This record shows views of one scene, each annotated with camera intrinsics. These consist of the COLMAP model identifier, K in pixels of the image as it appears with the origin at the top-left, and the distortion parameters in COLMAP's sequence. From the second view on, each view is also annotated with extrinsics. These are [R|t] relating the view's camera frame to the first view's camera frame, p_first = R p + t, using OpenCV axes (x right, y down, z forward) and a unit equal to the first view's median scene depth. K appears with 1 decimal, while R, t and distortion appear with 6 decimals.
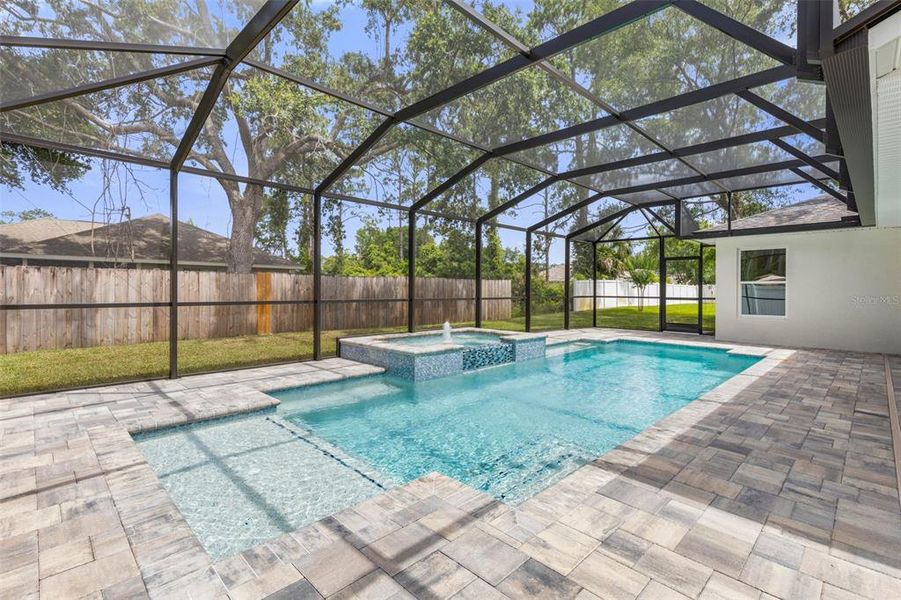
lens RADIAL K [[422.5, 0, 462.4], [0, 422.5, 288.9], [0, 0, 1]] dist [0.006715, -0.001207]
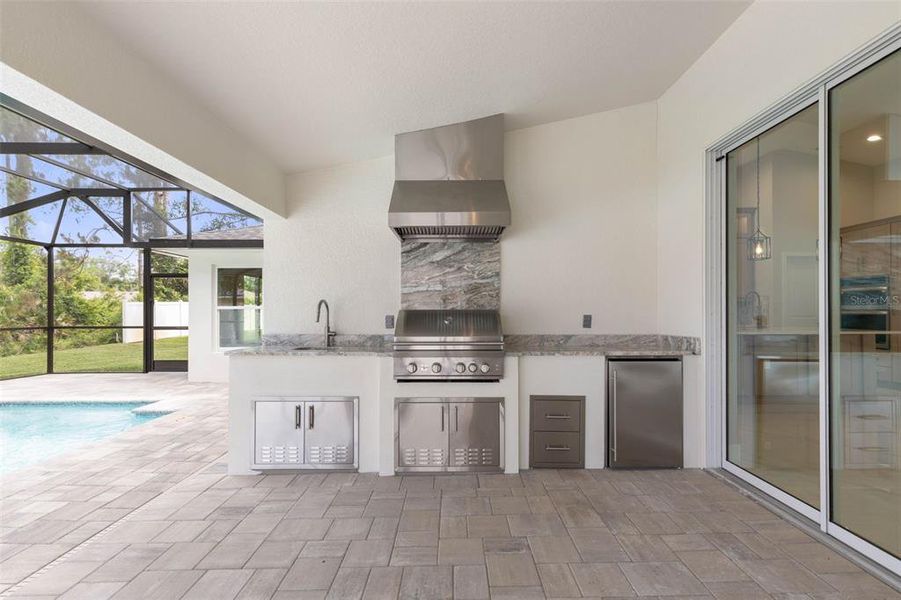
lens RADIAL K [[404.6, 0, 460.1], [0, 404.6, 303.9], [0, 0, 1]] dist [0.007717, -0.001019]
pose [[0.702627, 0.008705, 0.711505, 0.565587], [0.002199, 0.999894, -0.014404, -0.013182], [-0.711555, 0.011685, 0.702534, 0.175640]]
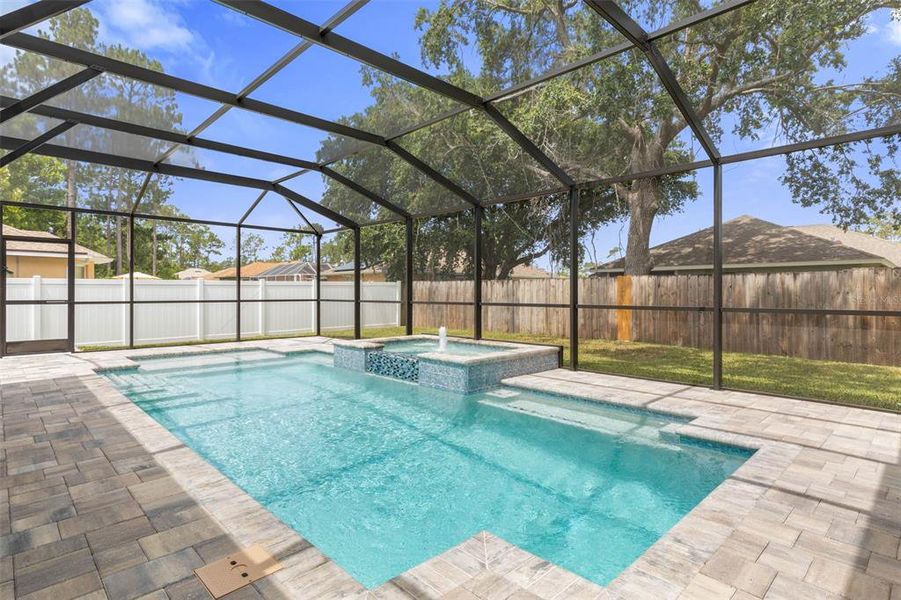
lens RADIAL K [[463.3, 0, 462.4], [0, 463.3, 298.9], [0, 0, 1]] dist [-0.003717, 0.002866]
pose [[-0.008827, 0.007251, -0.999935, 0.965612], [0.000531, 0.999974, 0.007247, 0.008140], [0.999961, -0.000467, -0.008830, 1.069129]]
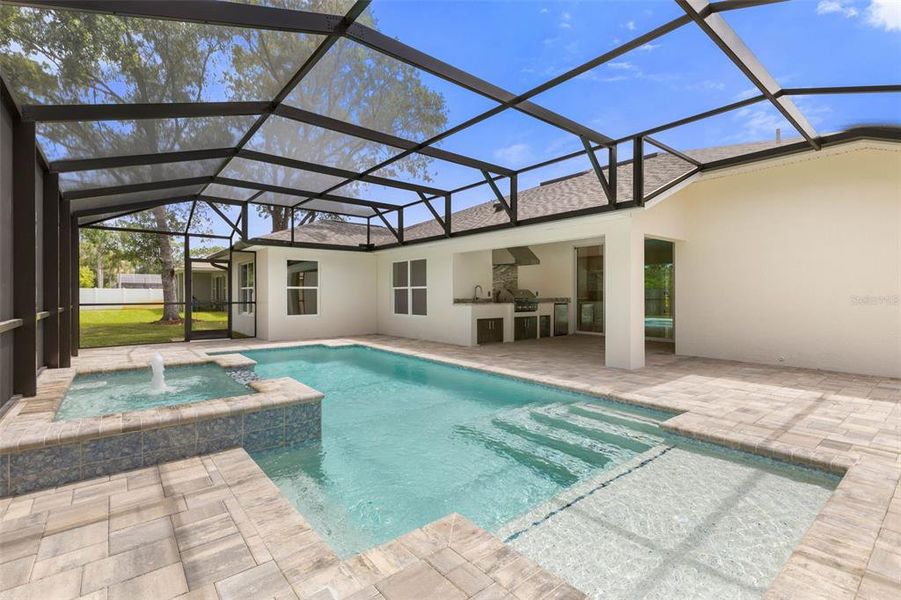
lens RADIAL K [[422.5, 0, 451.9], [0, 422.5, 293.2], [0, 0, 1]] dist [0.006715, -0.001207]
pose [[0.102871, -0.004239, 0.994686, -0.577924], [-0.002257, 0.999987, 0.004495, -0.006638], [-0.994692, -0.002708, 0.102860, 0.576583]]
